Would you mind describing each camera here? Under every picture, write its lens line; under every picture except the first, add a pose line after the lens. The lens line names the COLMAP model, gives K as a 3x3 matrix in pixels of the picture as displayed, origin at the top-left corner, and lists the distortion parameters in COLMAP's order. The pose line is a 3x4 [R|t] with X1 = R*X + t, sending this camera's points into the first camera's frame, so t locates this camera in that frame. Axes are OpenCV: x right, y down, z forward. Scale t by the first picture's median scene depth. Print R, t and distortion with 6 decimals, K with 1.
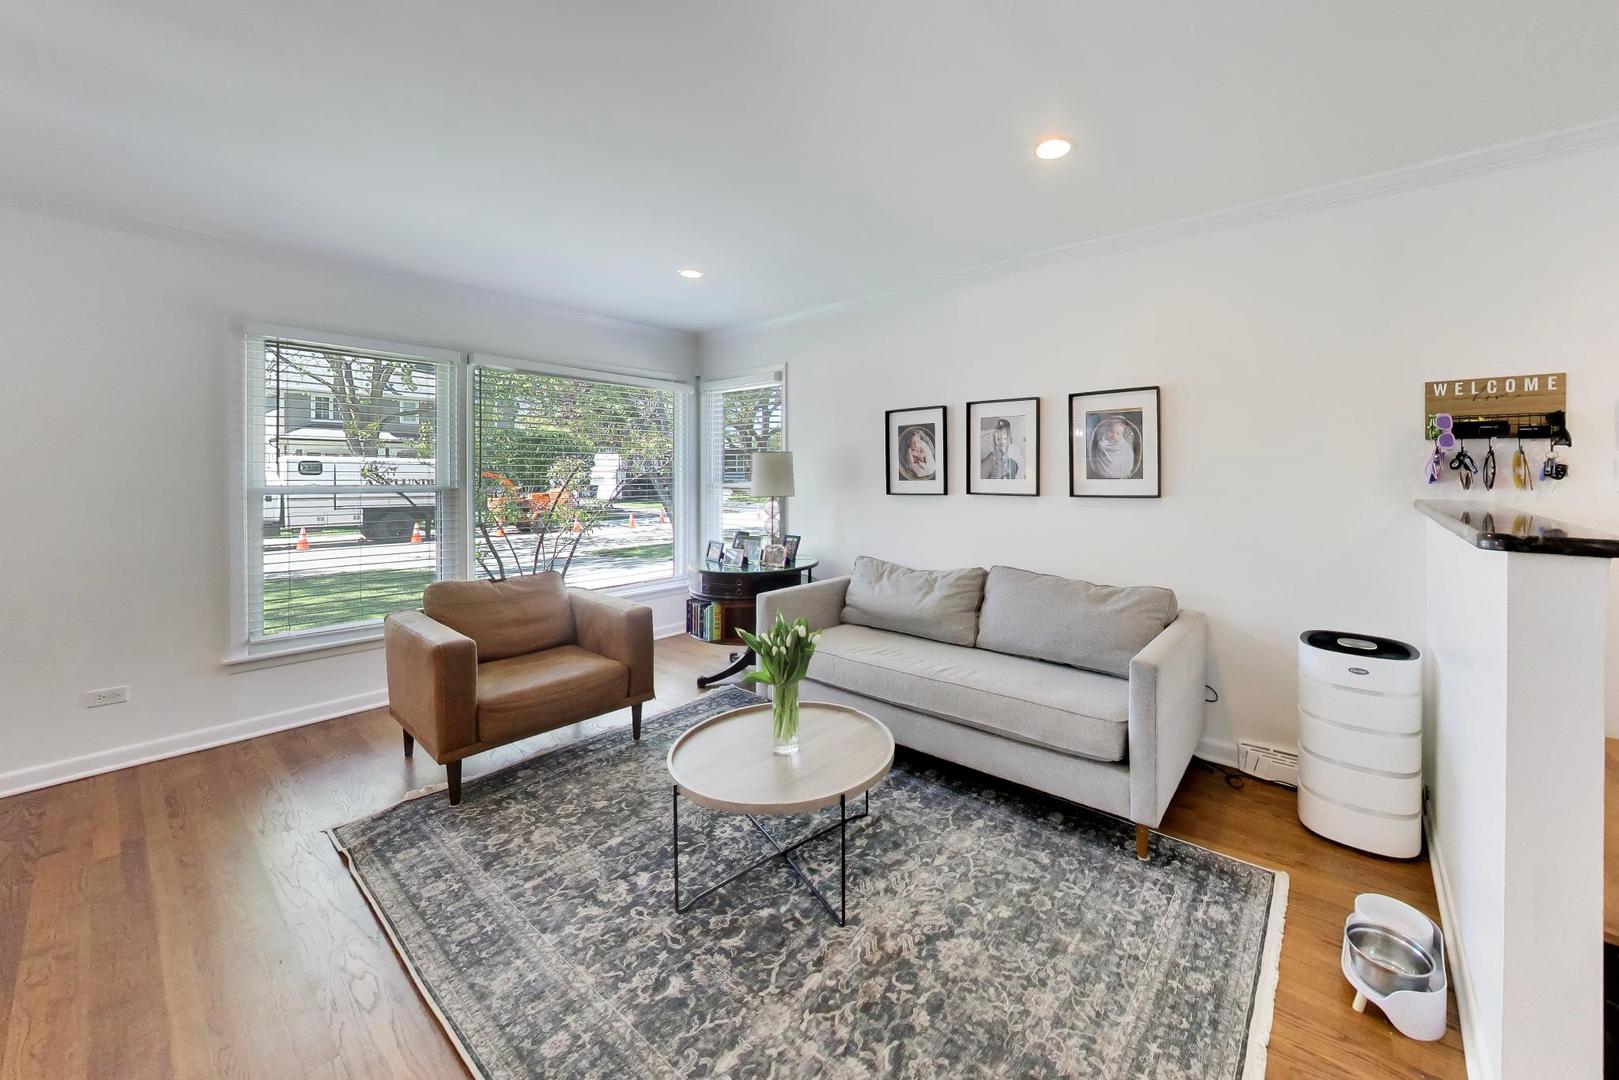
lens RADIAL K [[624.2, 0, 833.3], [0, 624.2, 477.3], [0, 0, 1]] dist [-0.002058, -0.000147]
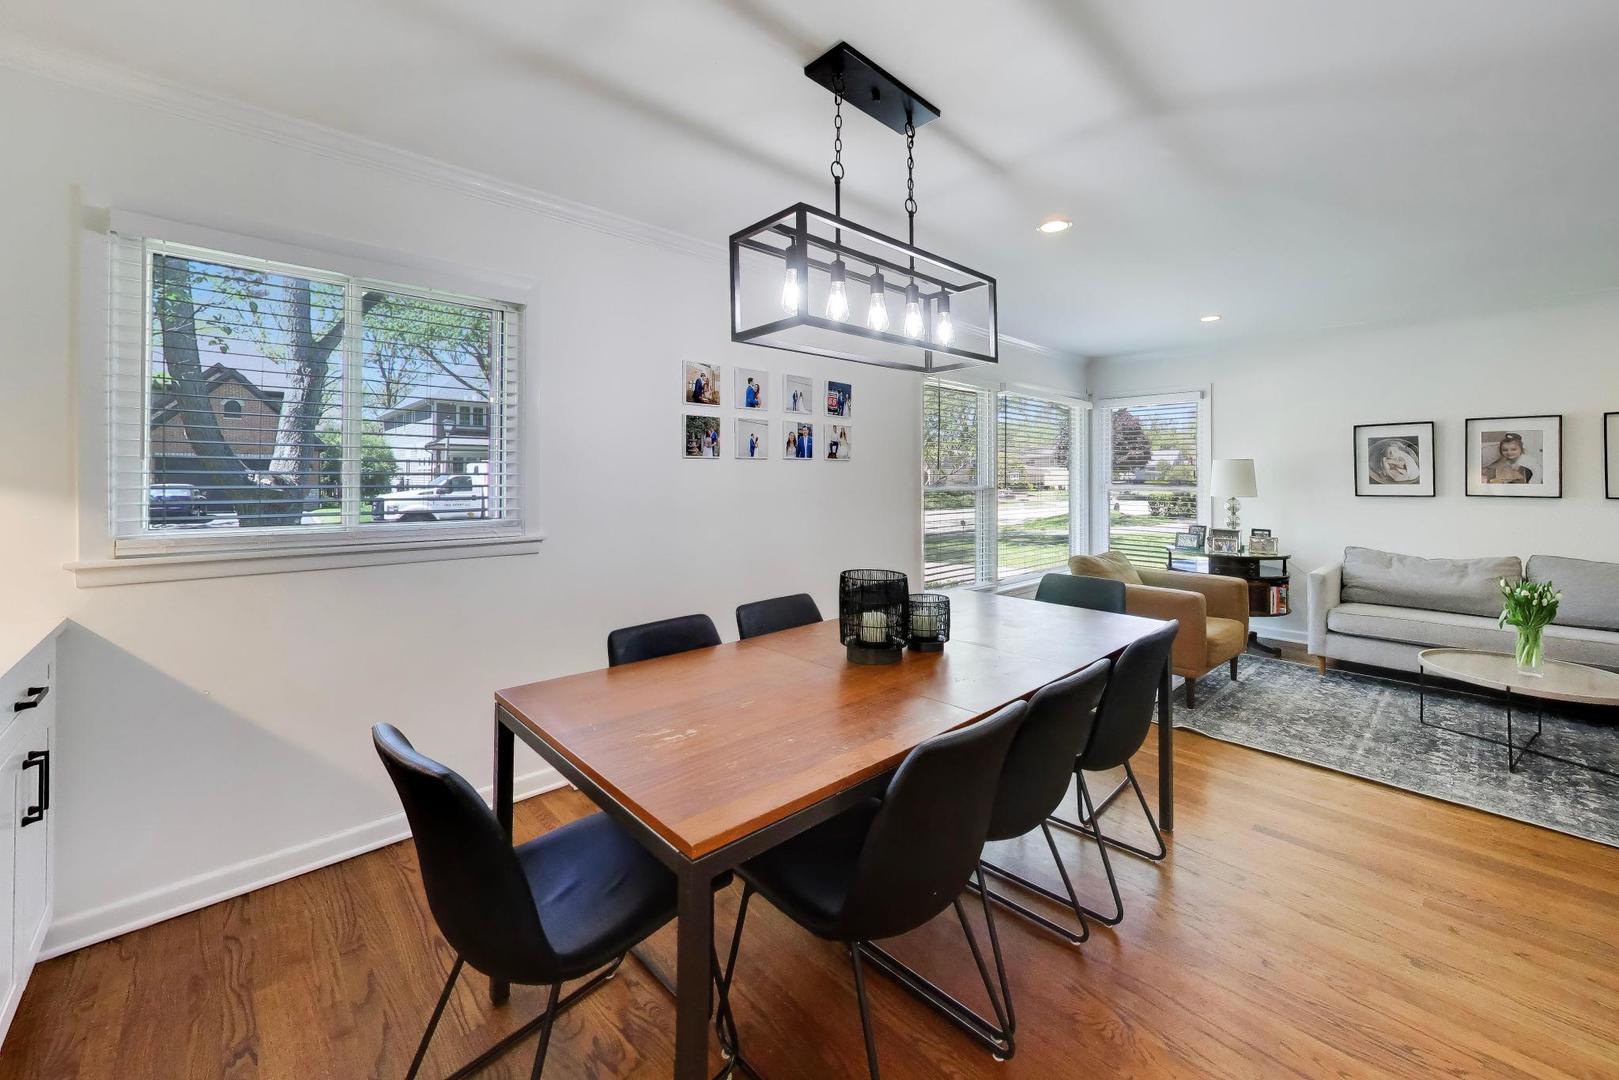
lens RADIAL K [[624.2, 0, 833.3], [0, 624.2, 477.3], [0, 0, 1]] dist [-0.002058, -0.000147]
pose [[0.988570, 0.004274, -0.150699, -0.748311], [-0.005011, 0.999977, -0.004512, 0.002399], [0.150677, 0.005216, 0.988569, -0.333756]]
